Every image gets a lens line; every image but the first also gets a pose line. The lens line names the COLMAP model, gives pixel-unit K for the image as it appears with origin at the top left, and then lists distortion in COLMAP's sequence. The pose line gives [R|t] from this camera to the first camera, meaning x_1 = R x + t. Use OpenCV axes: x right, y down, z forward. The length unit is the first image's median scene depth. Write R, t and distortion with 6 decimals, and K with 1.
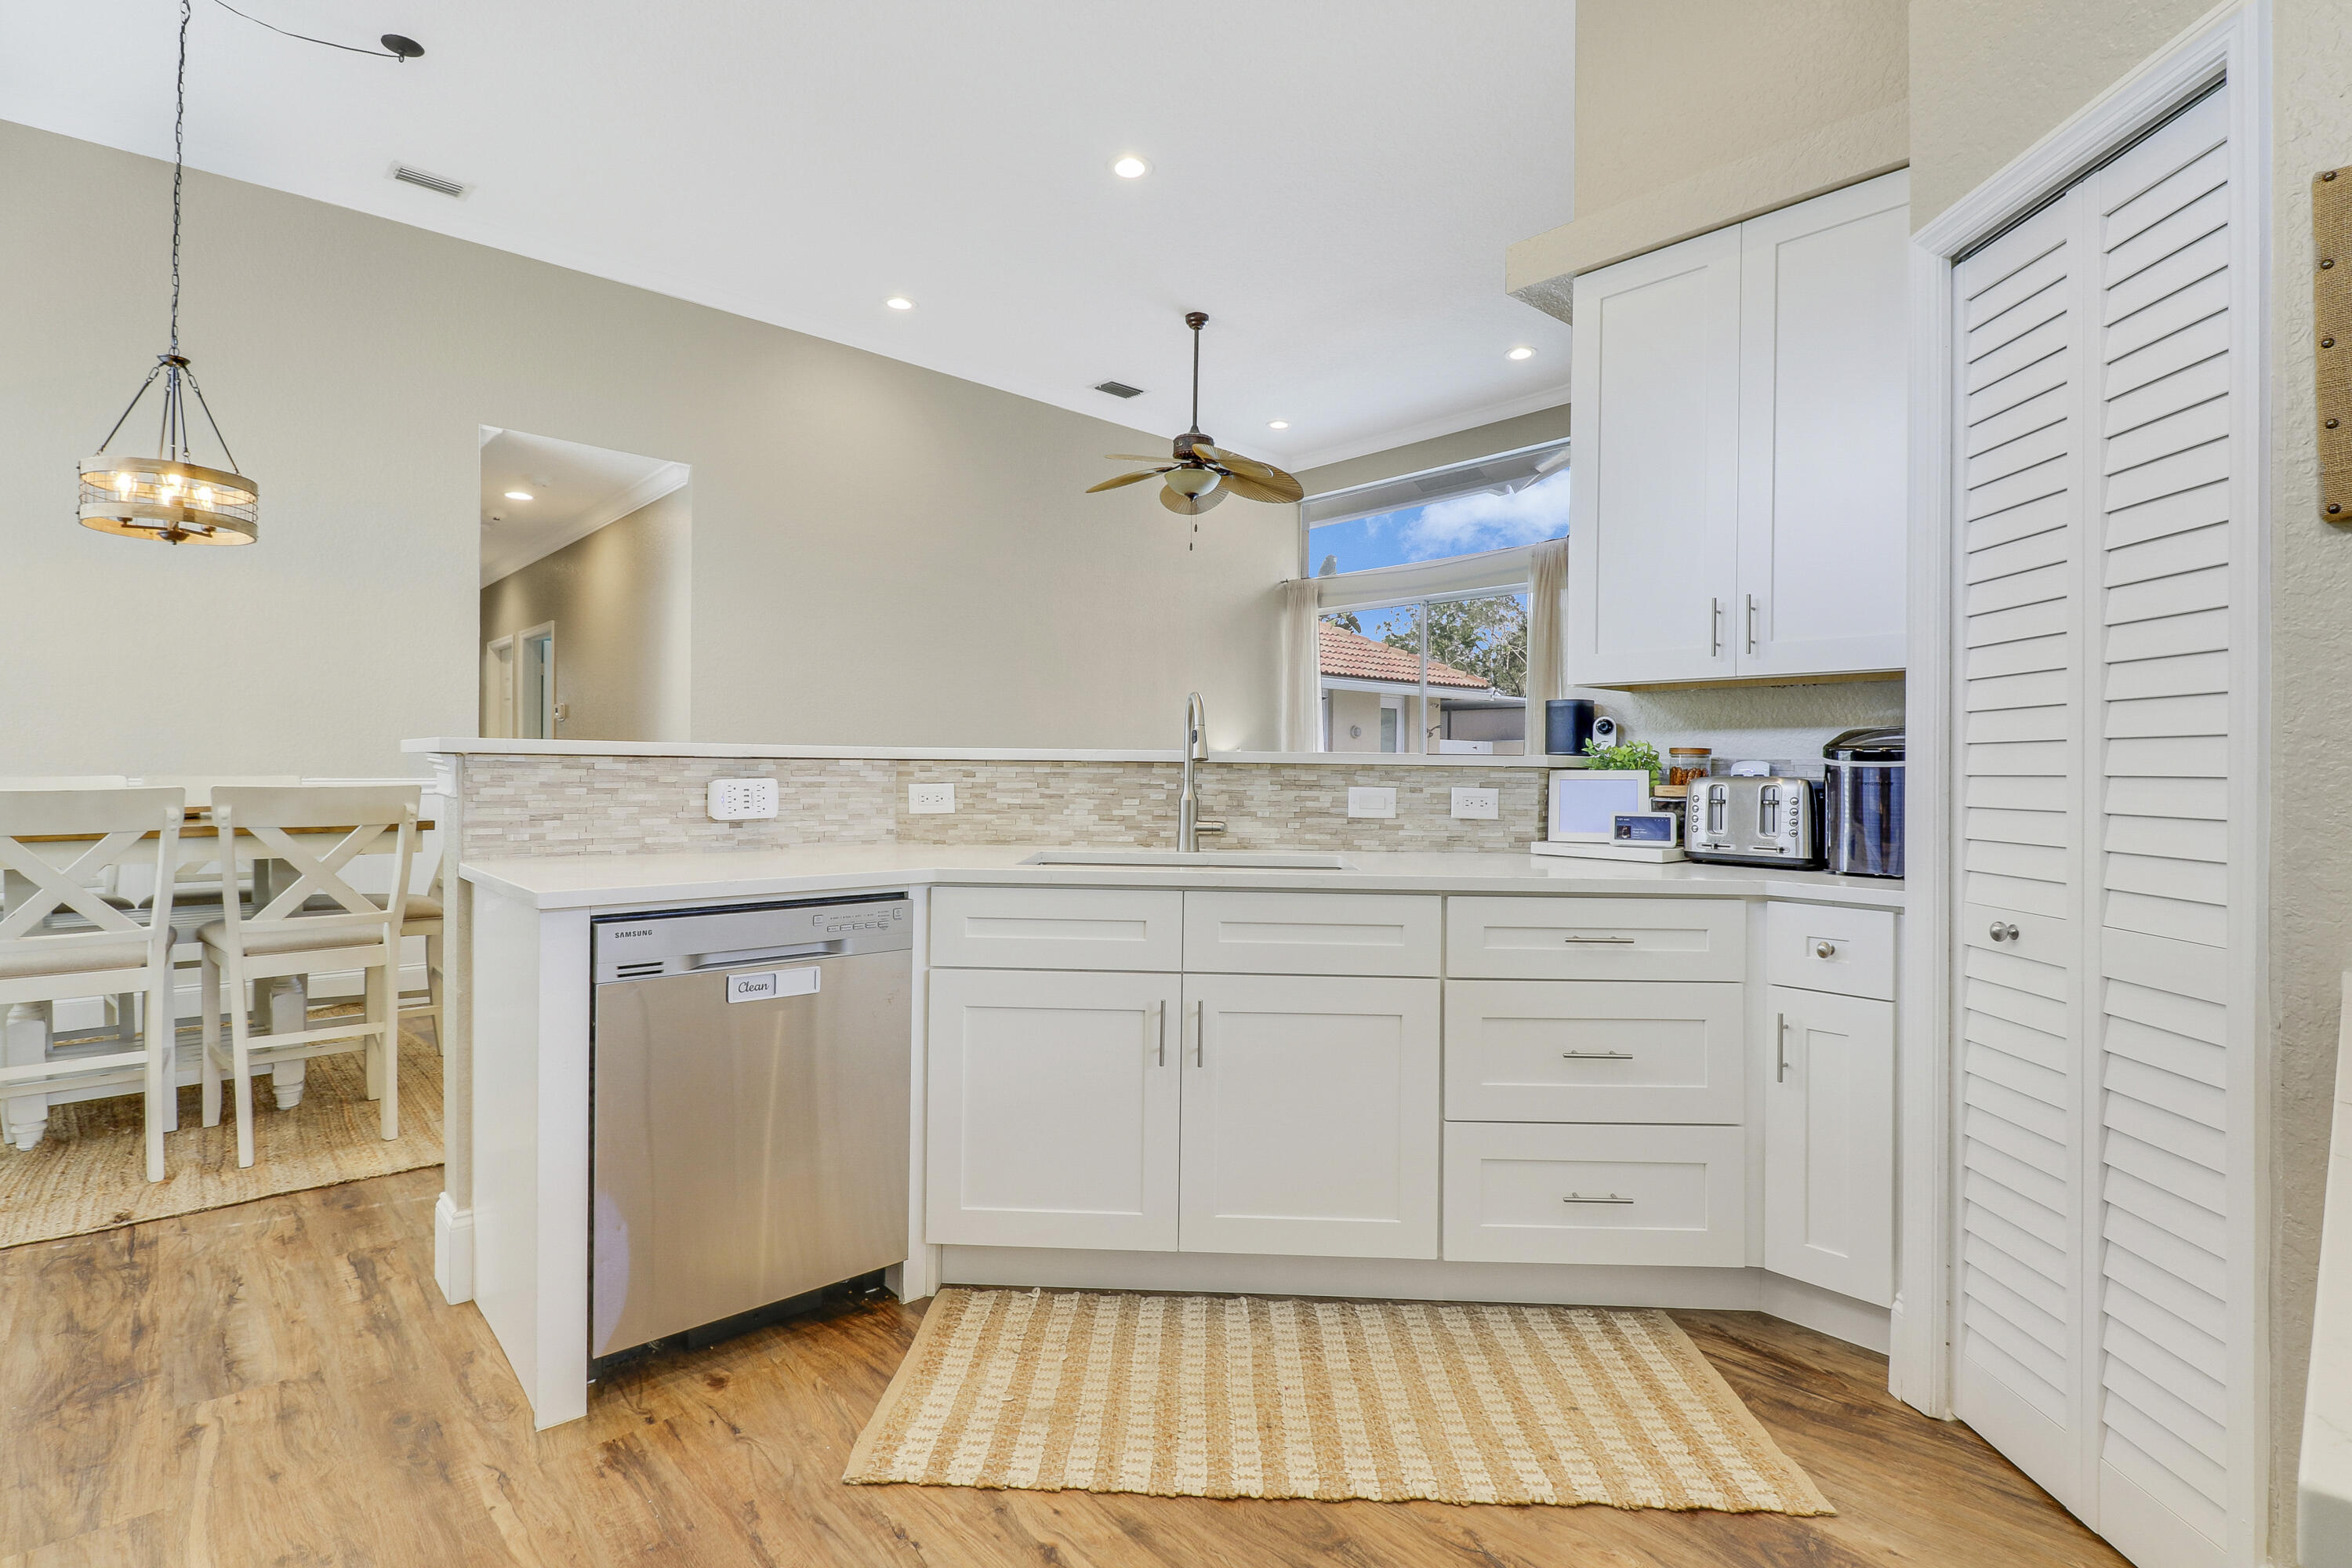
lens RADIAL K [[1116.2, 0, 1152.8], [0, 1116.2, 763.0], [0, 0, 1]] dist [-0.000648, -0.008163]
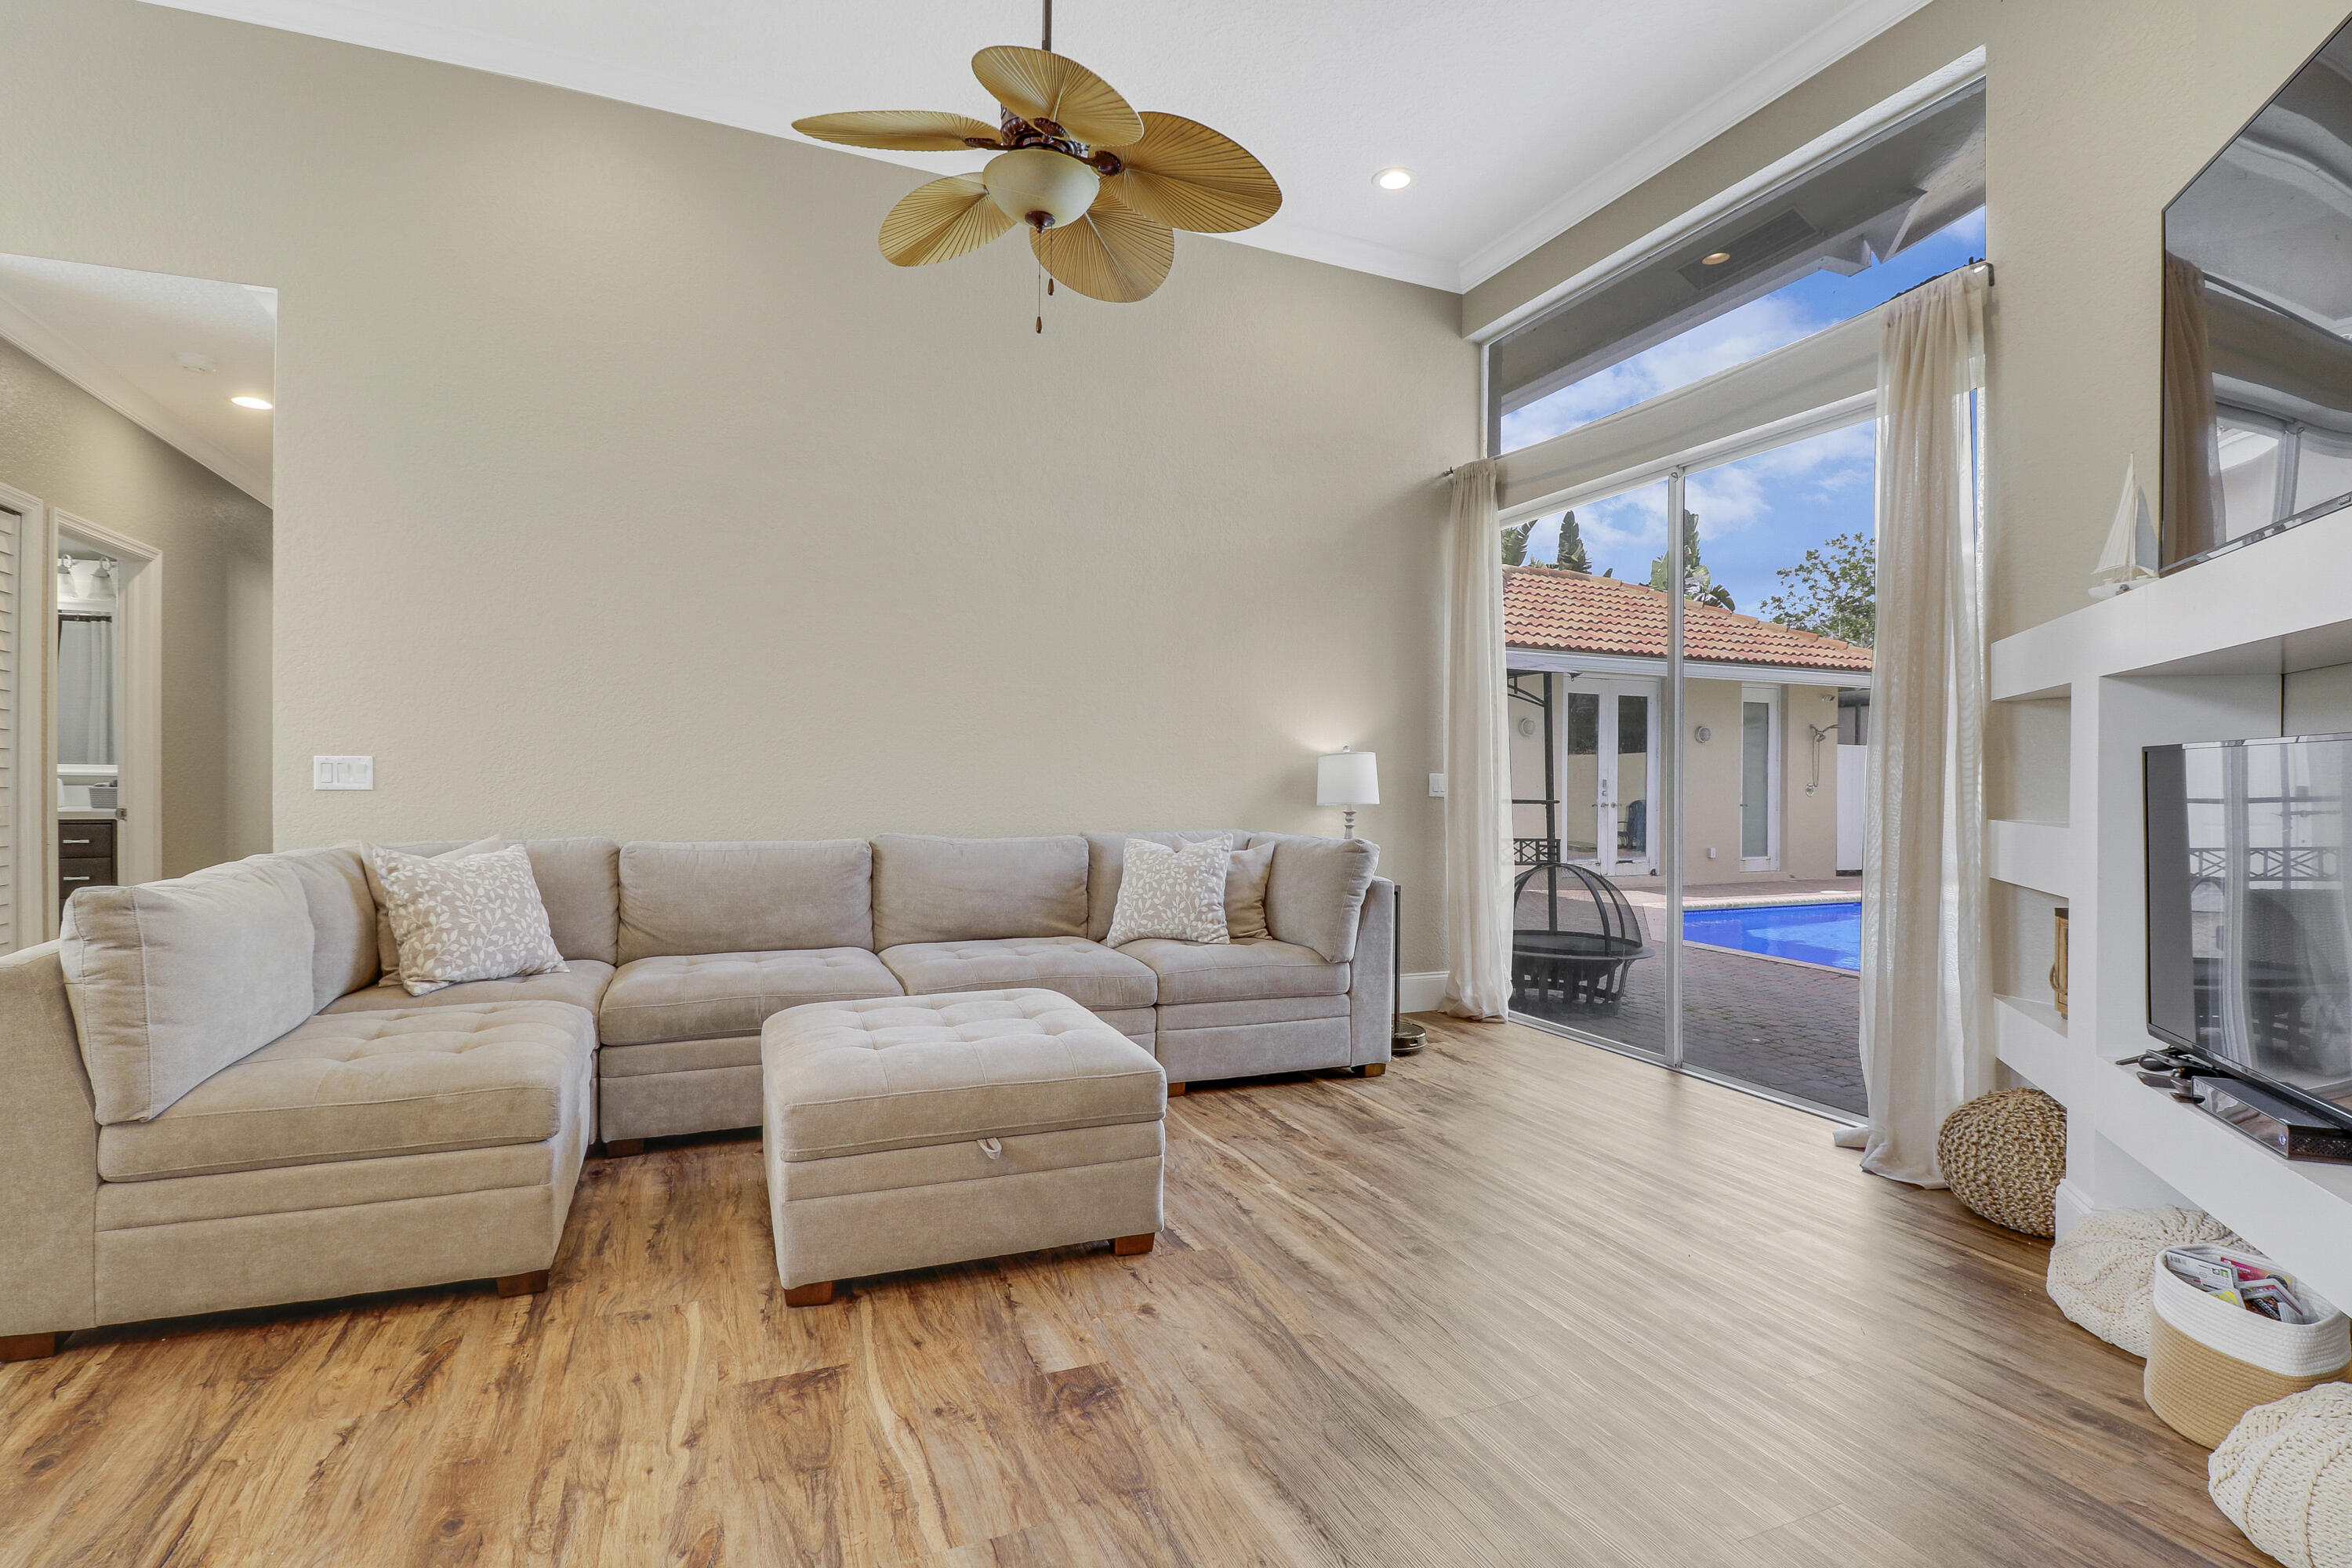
lens RADIAL K [[1116.2, 0, 1181.4], [0, 1116.2, 774.6], [0, 0, 1]] dist [-0.000648, -0.008163]
pose [[0.951124, -0.004150, -0.308781, 0.560481], [0.002997, 0.999987, -0.004207, 0.009044], [0.308794, 0.003076, 0.951124, 1.285663]]
